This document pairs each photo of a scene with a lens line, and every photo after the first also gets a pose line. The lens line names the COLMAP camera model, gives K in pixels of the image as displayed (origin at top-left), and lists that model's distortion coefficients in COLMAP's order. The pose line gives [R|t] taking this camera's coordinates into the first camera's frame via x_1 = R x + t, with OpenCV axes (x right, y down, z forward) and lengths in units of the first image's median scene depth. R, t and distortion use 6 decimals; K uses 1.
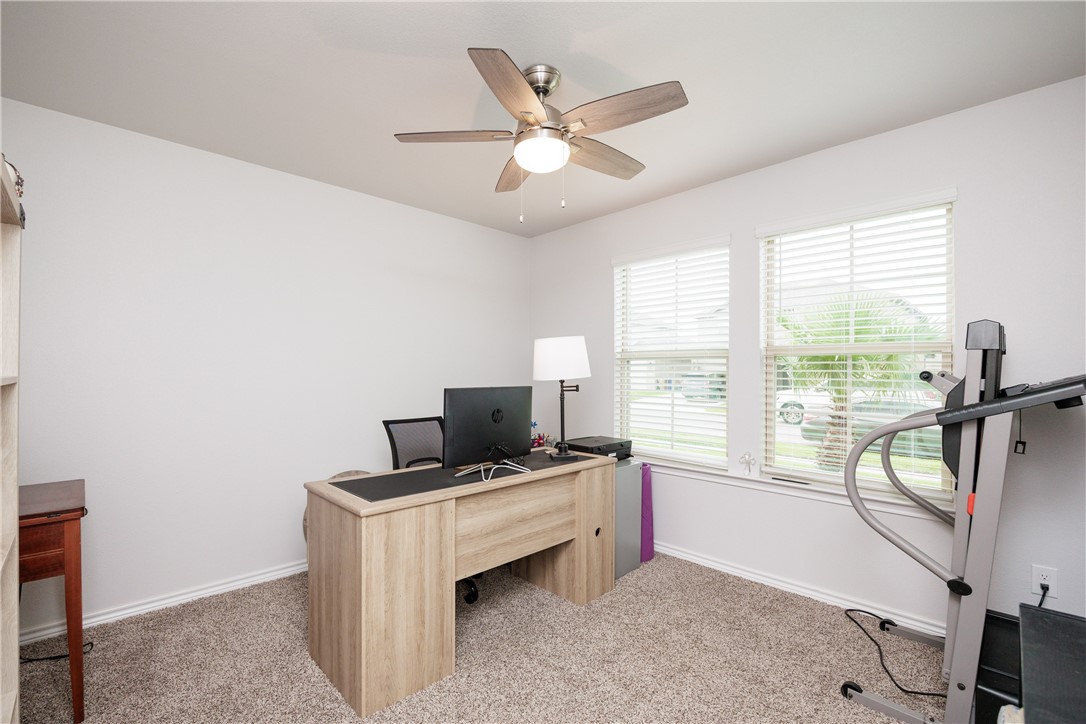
lens RADIAL K [[478.7, 0, 544.8], [0, 478.7, 363.1], [0, 0, 1]] dist [-0.017462, -0.000600]
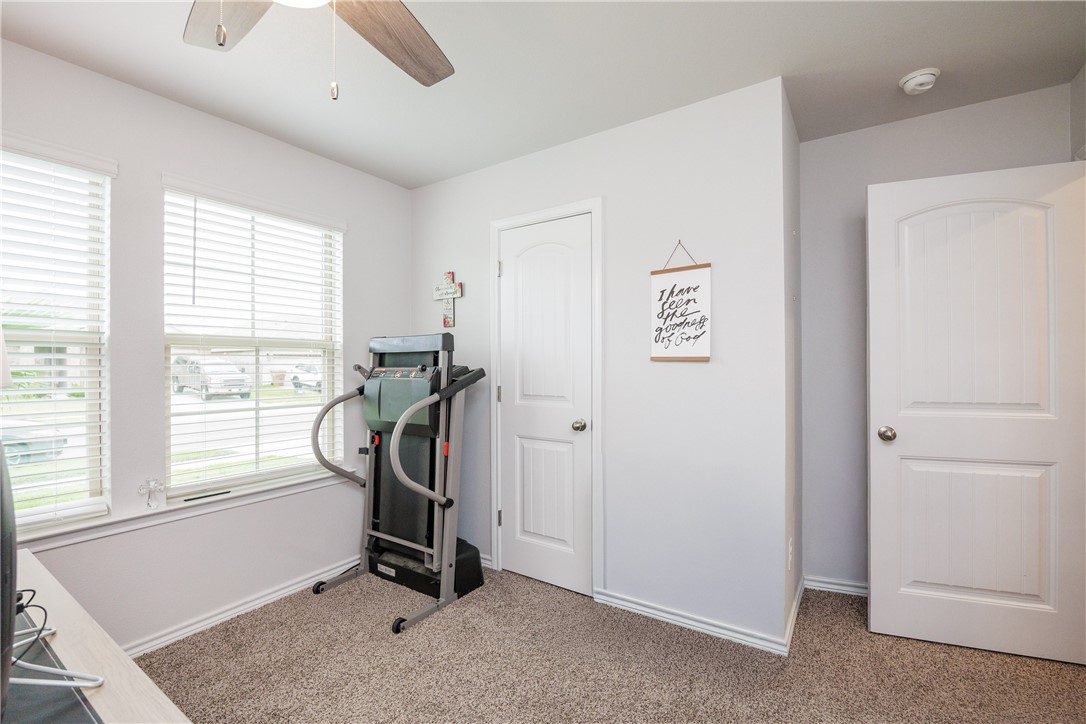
lens RADIAL K [[478.7, 0, 544.8], [0, 478.7, 363.1], [0, 0, 1]] dist [-0.017462, -0.000600]
pose [[-0.219219, -0.005261, 0.975661, -0.525520], [-0.017519, 0.999845, 0.001455, 0.002067], [-0.975518, -0.016774, -0.219277, 0.746835]]
